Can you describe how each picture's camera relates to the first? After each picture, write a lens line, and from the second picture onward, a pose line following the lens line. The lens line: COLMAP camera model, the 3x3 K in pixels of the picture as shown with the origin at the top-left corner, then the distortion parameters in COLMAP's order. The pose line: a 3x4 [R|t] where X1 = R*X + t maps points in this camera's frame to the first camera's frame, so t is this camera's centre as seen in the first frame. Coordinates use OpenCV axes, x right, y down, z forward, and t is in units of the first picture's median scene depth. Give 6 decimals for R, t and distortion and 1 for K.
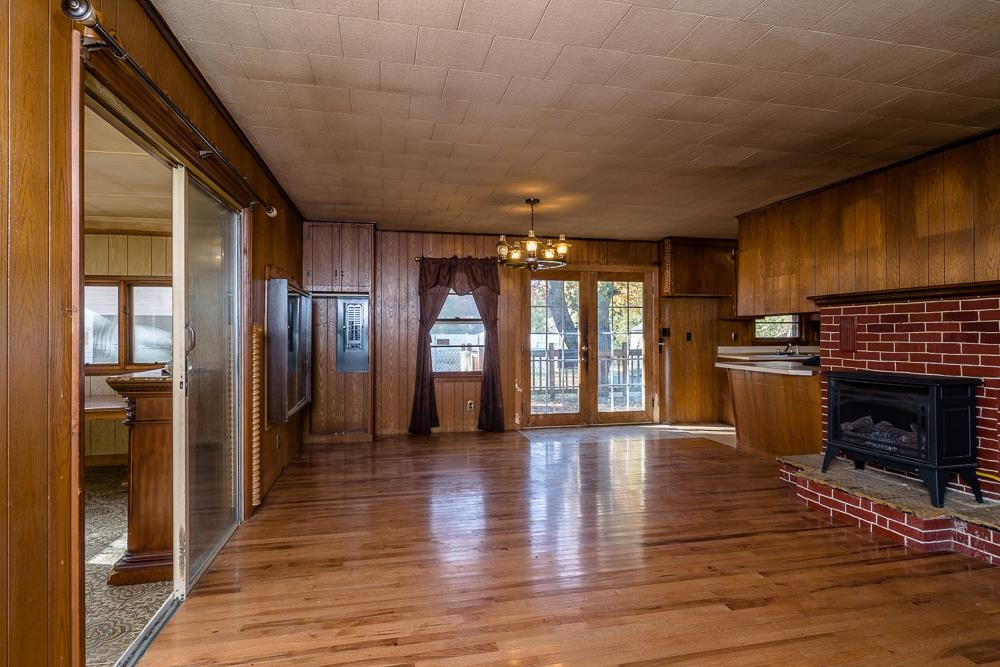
lens RADIAL K [[527.4, 0, 500.0], [0, 527.4, 333.5], [0, 0, 1]] dist [-0.002121, -0.000290]
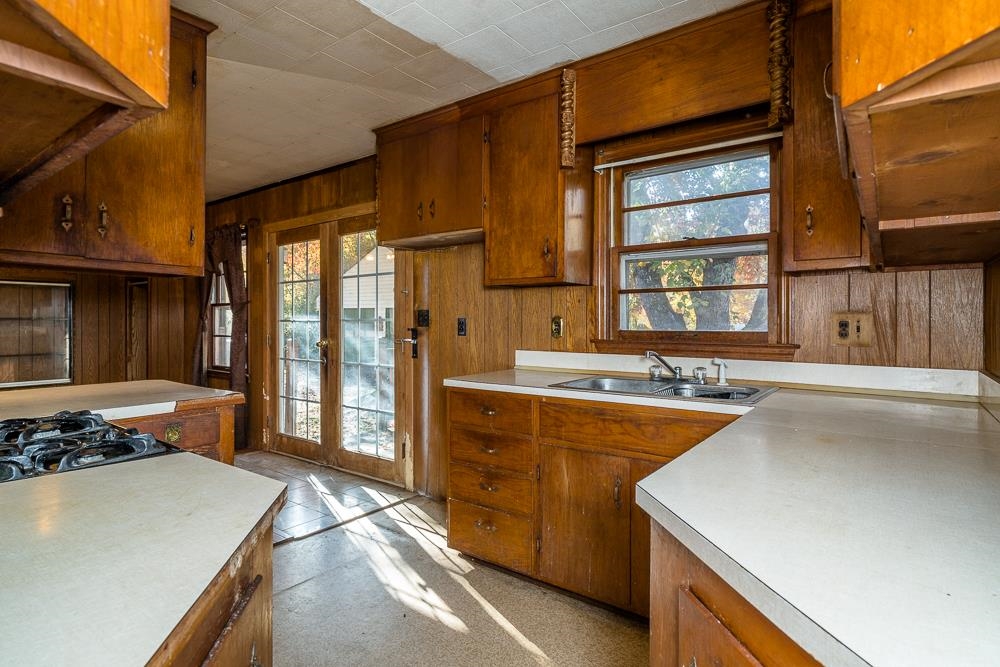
lens RADIAL K [[527.4, 0, 500.0], [0, 527.4, 333.5], [0, 0, 1]] dist [-0.002121, -0.000290]
pose [[0.653866, 0.018091, -0.756394, 0.754843], [-0.003576, 0.999777, 0.020821, 0.001351], [0.756602, -0.010909, 0.653784, 0.722159]]
